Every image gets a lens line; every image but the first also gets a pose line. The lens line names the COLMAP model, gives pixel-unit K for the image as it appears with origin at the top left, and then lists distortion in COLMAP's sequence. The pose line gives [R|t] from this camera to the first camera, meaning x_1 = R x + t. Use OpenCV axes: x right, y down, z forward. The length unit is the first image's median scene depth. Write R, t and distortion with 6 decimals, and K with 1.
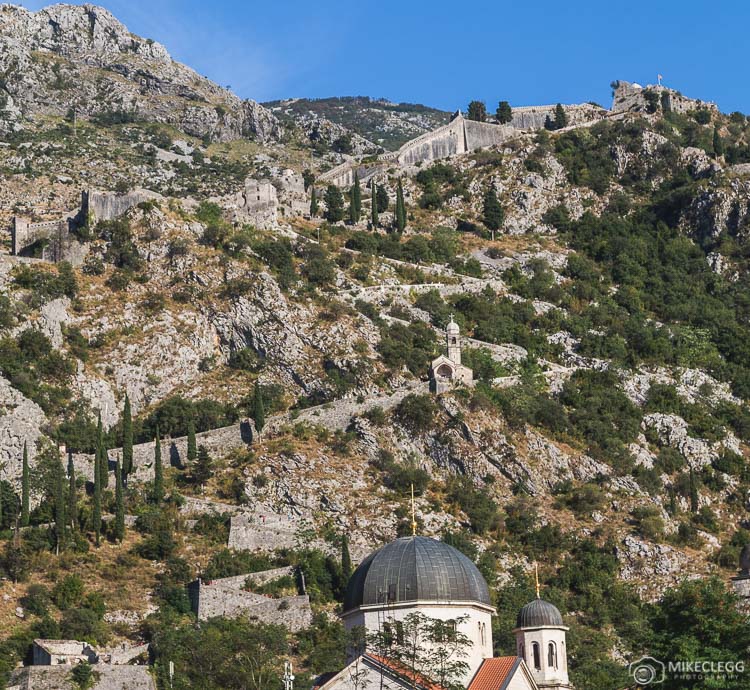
lens RADIAL K [[1835.8, 0, 375.0], [0, 1835.8, 345.0], [0, 0, 1]] dist [-0.021830, 0.000000]
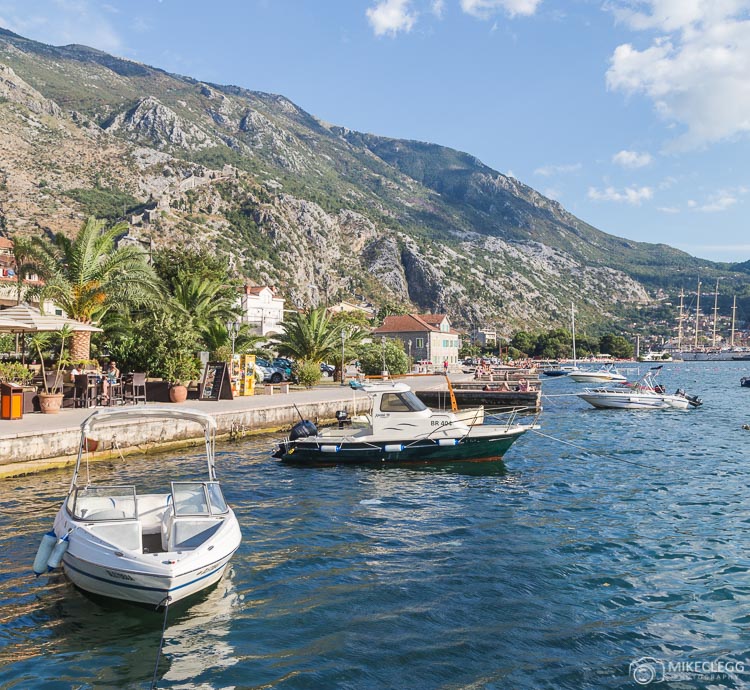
lens RADIAL K [[1835.8, 0, 375.0], [0, 1835.8, 345.1], [0, 0, 1]] dist [-0.021830, 0.000000]
pose [[0.837569, 0.030769, 0.545464, -1.859041], [-0.169789, 0.963633, 0.206355, -0.688150], [-0.519278, -0.265451, 0.812334, -2.626673]]
